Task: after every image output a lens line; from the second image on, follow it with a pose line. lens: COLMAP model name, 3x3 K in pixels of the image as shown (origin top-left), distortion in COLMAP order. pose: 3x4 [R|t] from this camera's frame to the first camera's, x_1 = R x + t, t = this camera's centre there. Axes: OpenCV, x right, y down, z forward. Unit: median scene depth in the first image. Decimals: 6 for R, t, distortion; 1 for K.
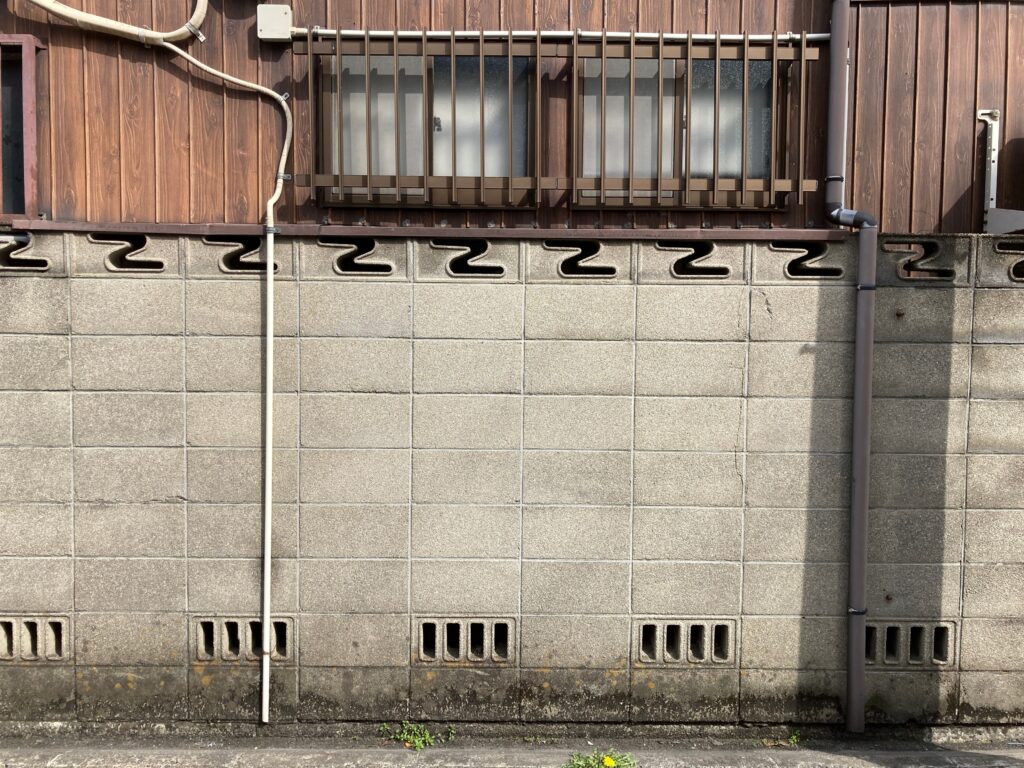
lens RADIAL K [[837.5, 0, 502.6], [0, 837.5, 362.5], [0, 0, 1]] dist [0.022910, -0.000015]
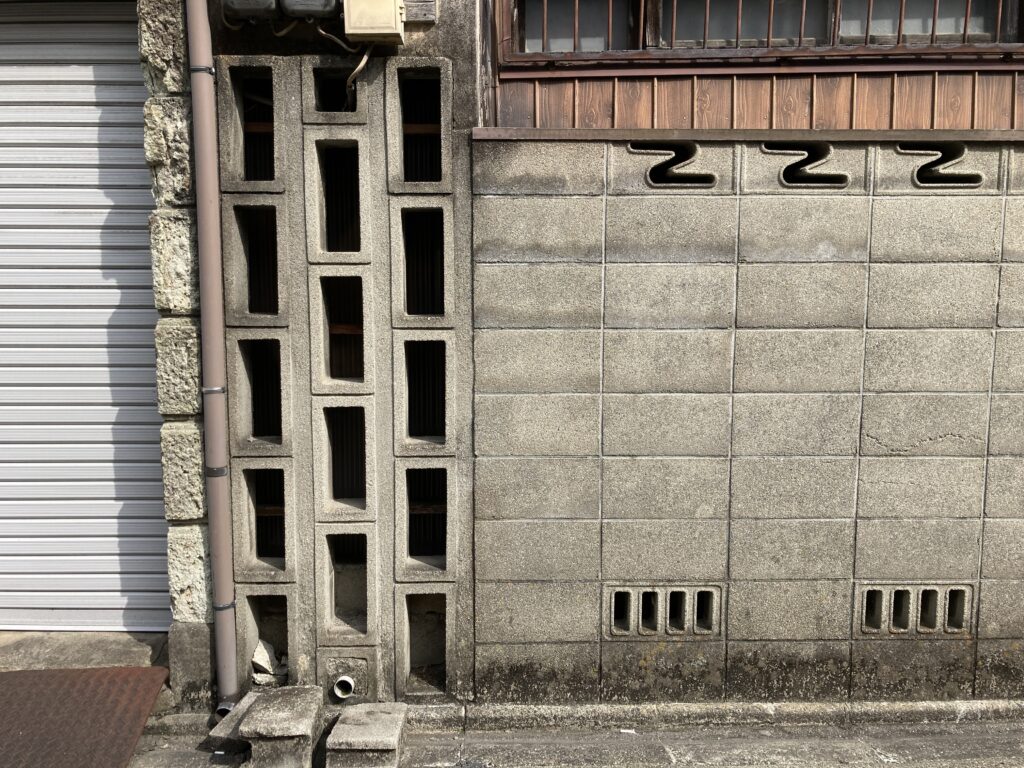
lens RADIAL K [[837.5, 0, 511.8], [0, 837.5, 385.9], [0, 0, 1]] dist [0.022910, -0.000015]
pose [[0.999831, -0.011437, 0.014371, -2.049340], [0.010565, 0.998181, 0.059356, 0.025343], [-0.015023, -0.059194, 0.998133, 0.116109]]
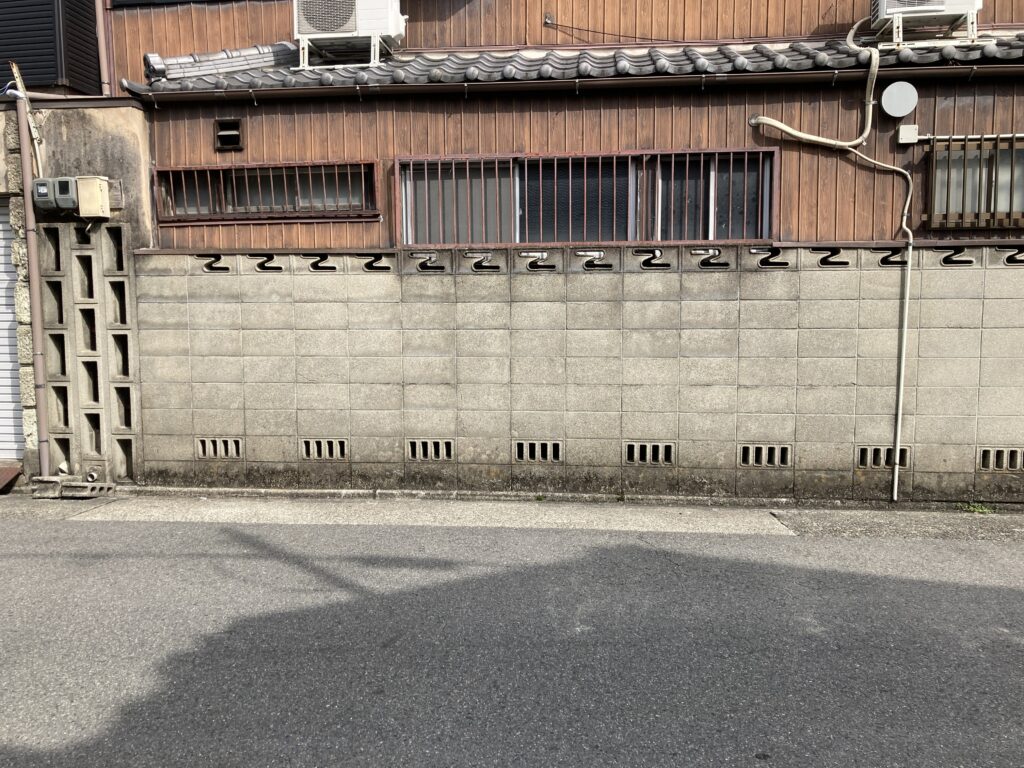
lens RADIAL K [[837.5, 0, 512.3], [0, 837.5, 384.7], [0, 0, 1]] dist [0.022910, -0.000015]
pose [[0.994373, -0.004488, -0.105843, -0.950749], [0.008401, 0.999296, 0.036552, 0.084913], [0.105604, -0.037235, 0.993711, -1.001464]]
